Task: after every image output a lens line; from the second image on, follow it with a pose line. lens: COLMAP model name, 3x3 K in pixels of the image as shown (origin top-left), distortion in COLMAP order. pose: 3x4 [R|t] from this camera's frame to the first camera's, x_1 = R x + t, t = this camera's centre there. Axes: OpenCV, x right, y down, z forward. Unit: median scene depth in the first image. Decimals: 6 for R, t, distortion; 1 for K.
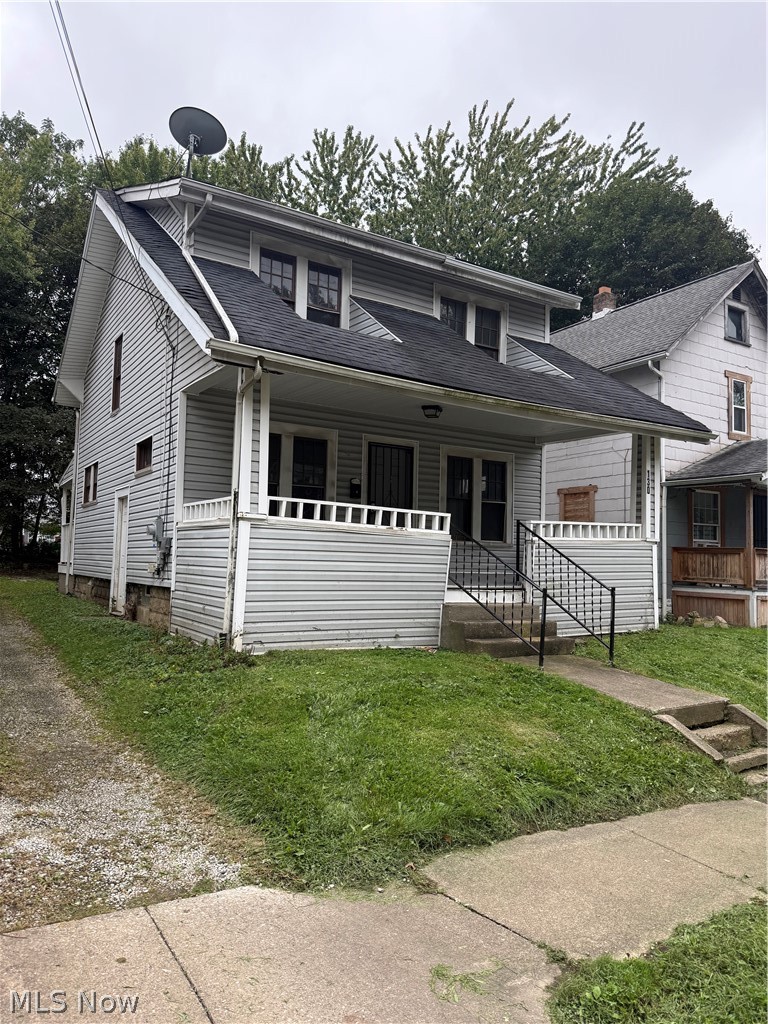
lens RADIAL K [[735.4, 0, 375.6], [0, 735.4, 518.6], [0, 0, 1]] dist [0.056746, -0.079389]
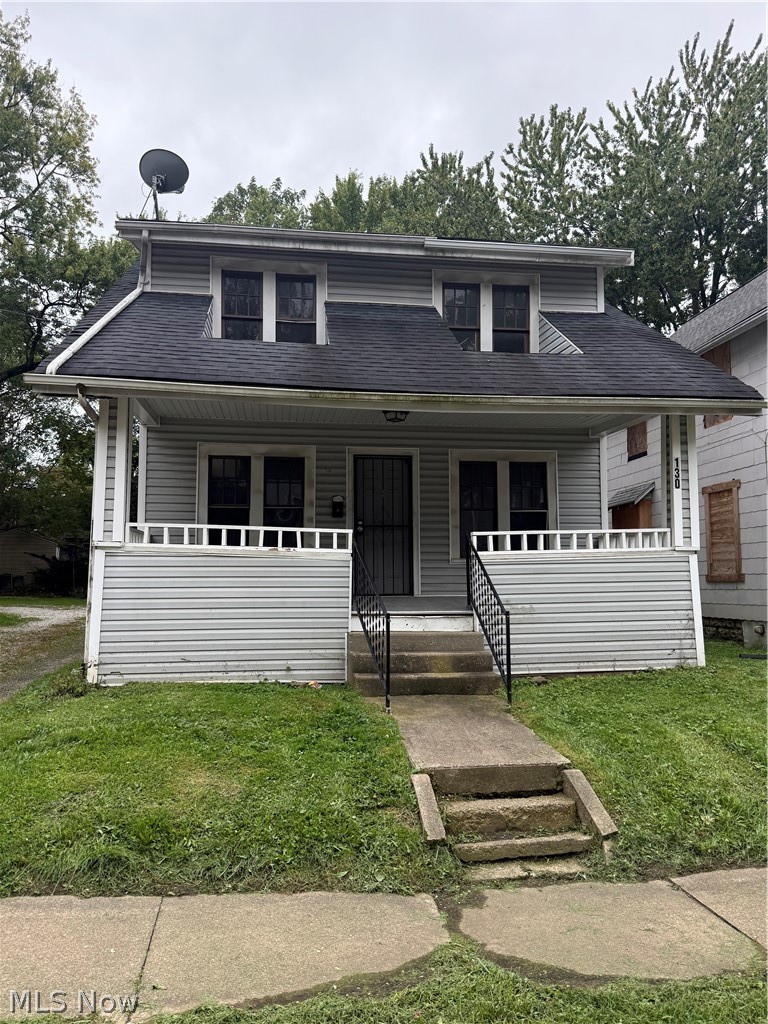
lens RADIAL K [[780.7, 0, 381.8], [0, 780.7, 515.2], [0, 0, 1]] dist [0.063866, -0.090534]
pose [[0.907636, -0.062051, -0.415146, 0.460521], [0.047777, 0.997858, -0.044691, 0.016972], [0.417030, 0.020729, 0.908657, 0.145296]]
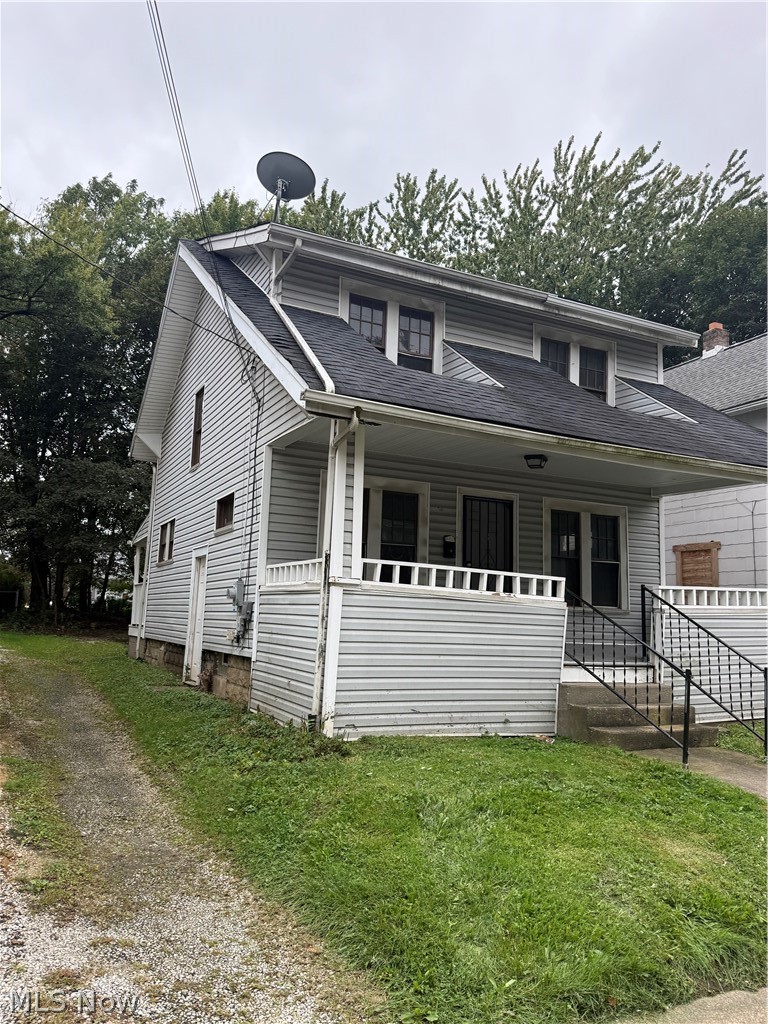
lens RADIAL K [[780.7, 0, 366.4], [0, 780.7, 500.2], [0, 0, 1]] dist [0.063866, -0.090534]
pose [[0.994524, -0.006460, -0.104304, -0.031357], [-0.003195, 0.995741, -0.092134, -0.010629], [0.104455, 0.091963, 0.990269, 0.037793]]
